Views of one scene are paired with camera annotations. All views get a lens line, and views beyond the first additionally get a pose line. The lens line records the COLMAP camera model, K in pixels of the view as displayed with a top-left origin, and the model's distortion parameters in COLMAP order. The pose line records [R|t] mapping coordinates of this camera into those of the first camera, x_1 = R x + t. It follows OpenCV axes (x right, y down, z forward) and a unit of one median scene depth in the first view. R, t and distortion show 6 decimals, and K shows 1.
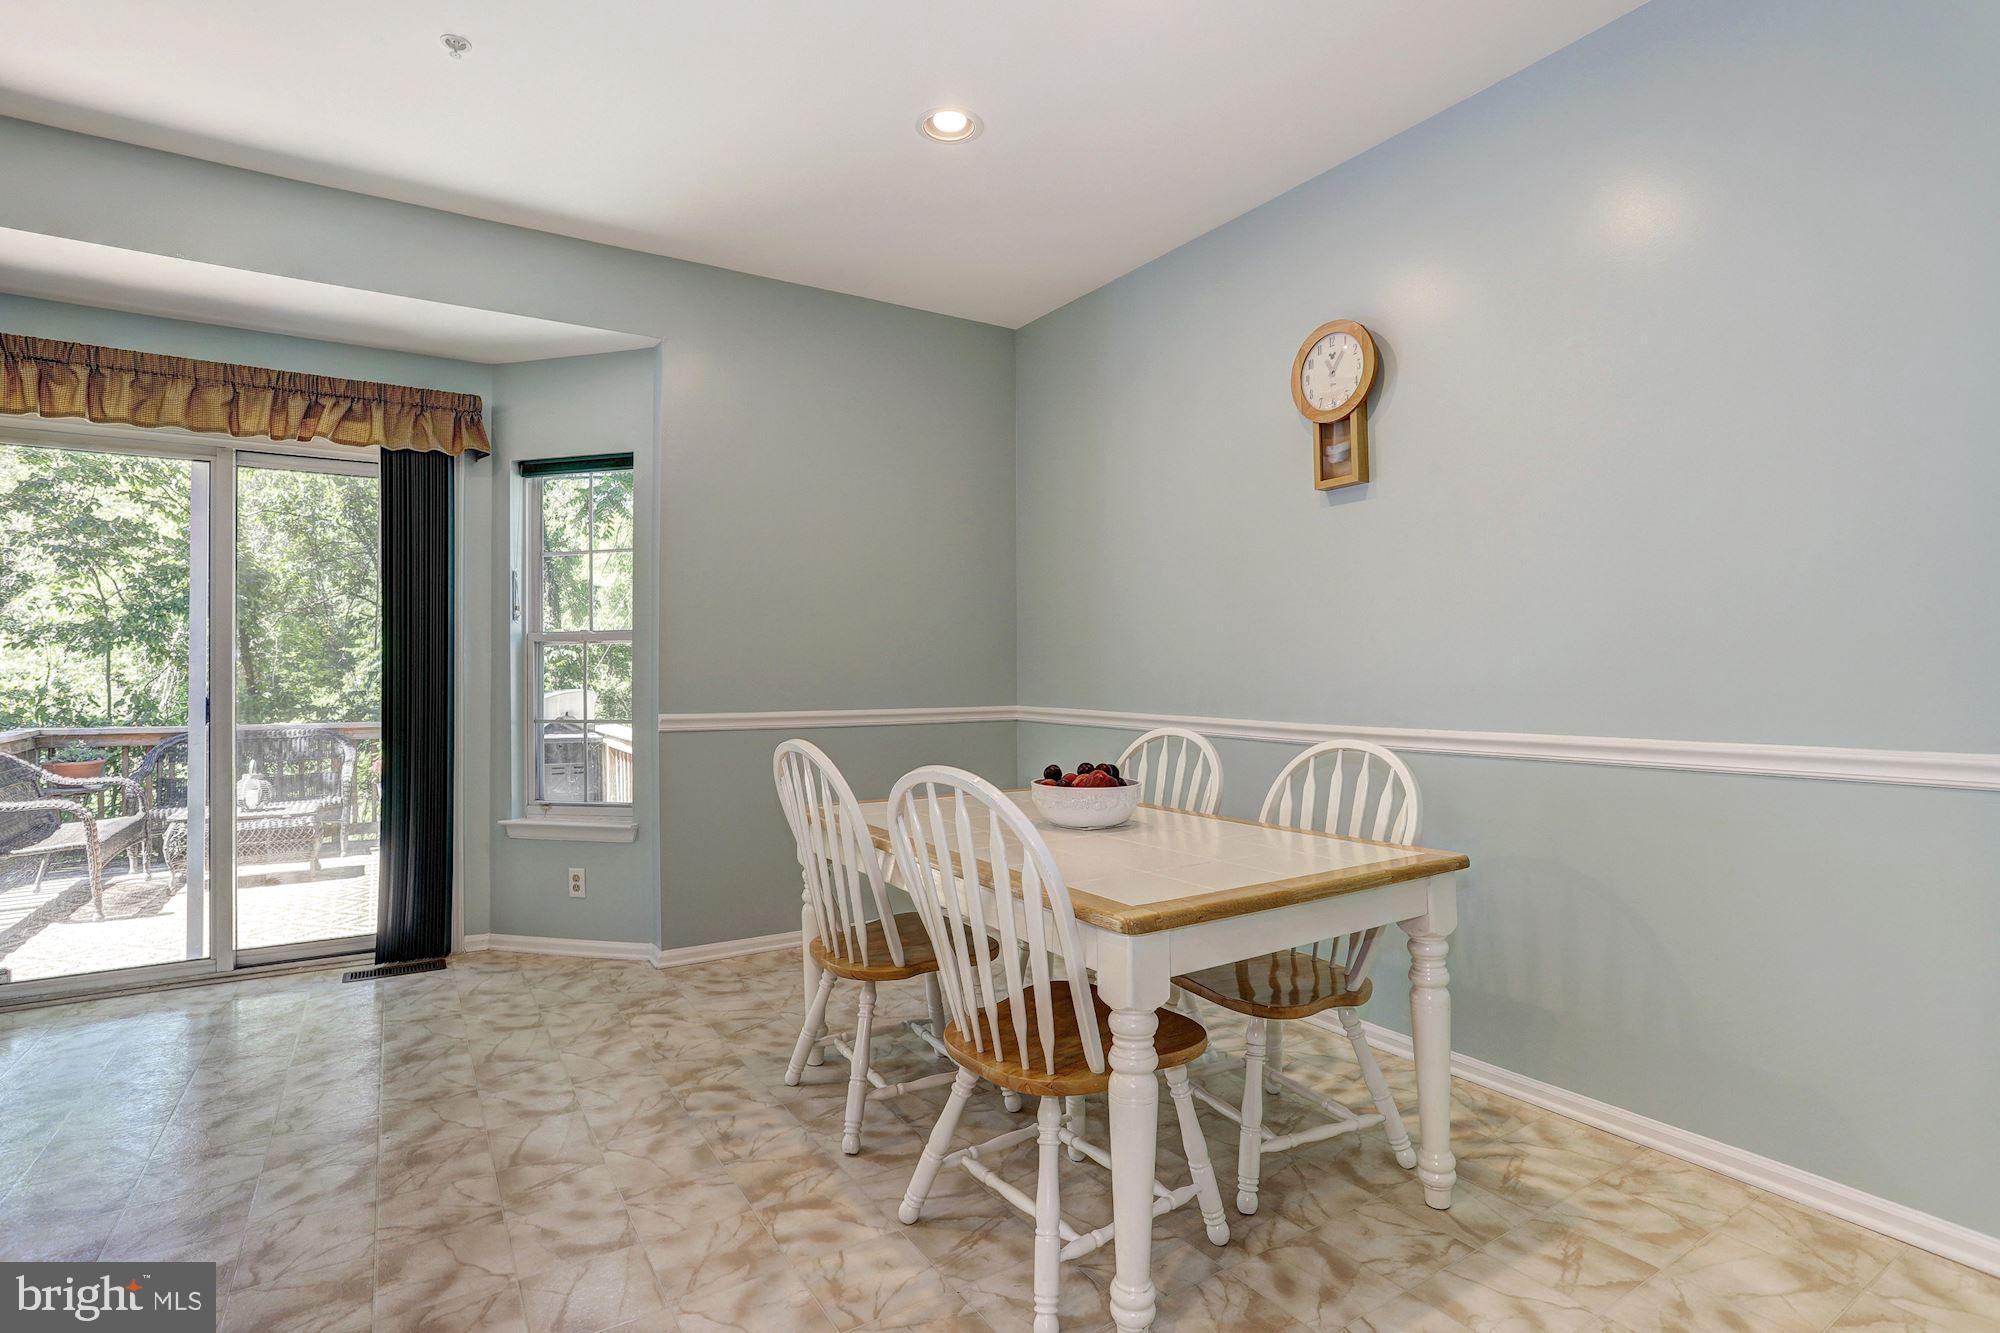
lens RADIAL K [[968.4, 0, 990.1], [0, 968.4, 662.7], [0, 0, 1]] dist [-0.062282, 0.030656]
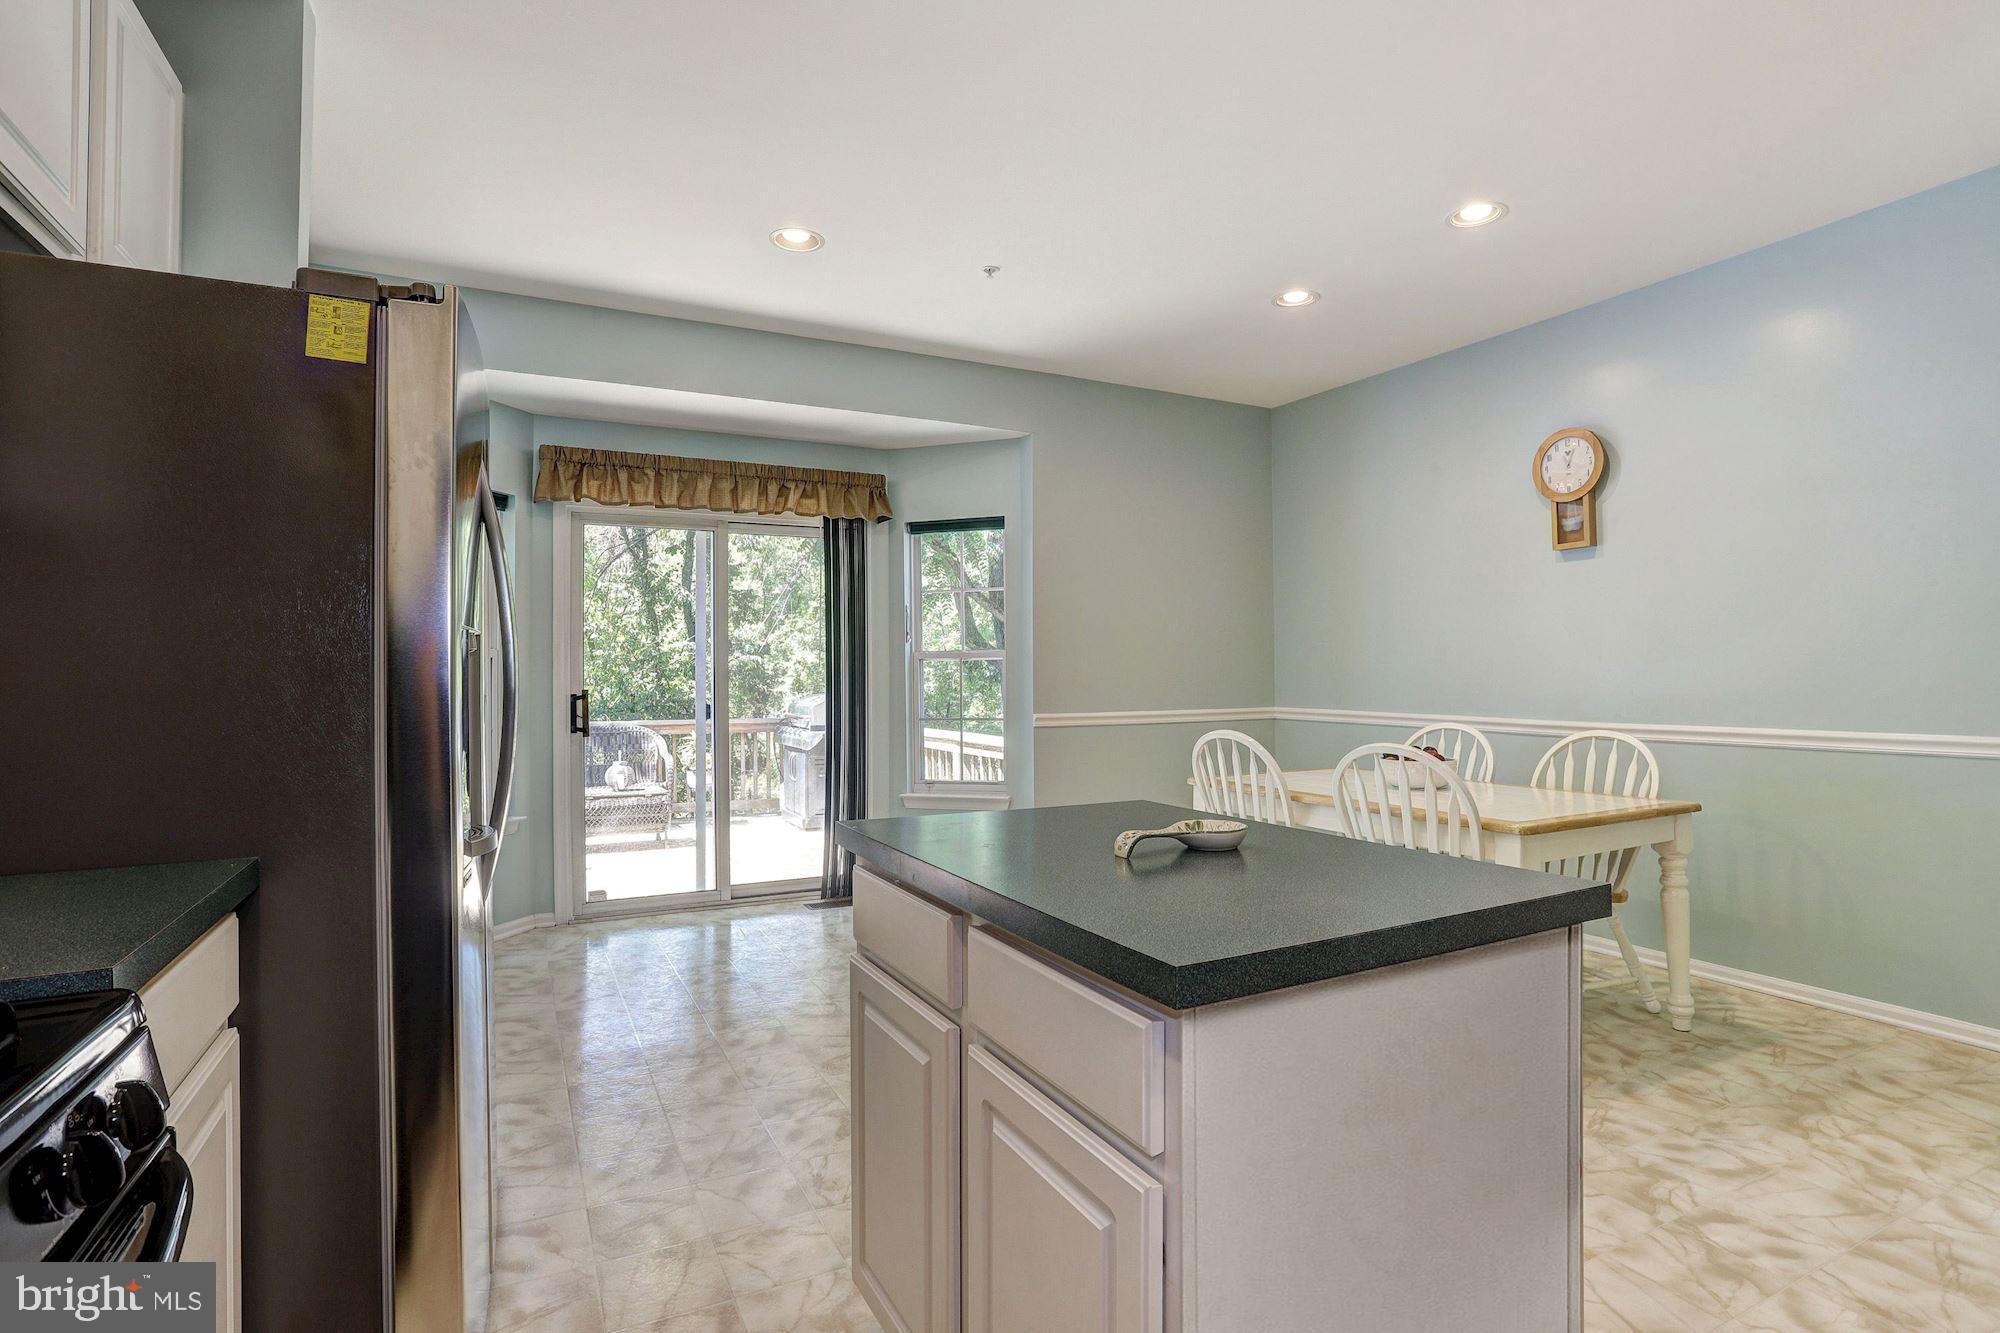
lens RADIAL K [[968.4, 0, 990.1], [0, 968.4, 662.7], [0, 0, 1]] dist [-0.062282, 0.030656]
pose [[0.995931, -0.003553, -0.090053, -0.296272], [0.003604, 0.999993, 0.000402, -0.019833], [0.090051, -0.000725, 0.995937, -0.369114]]
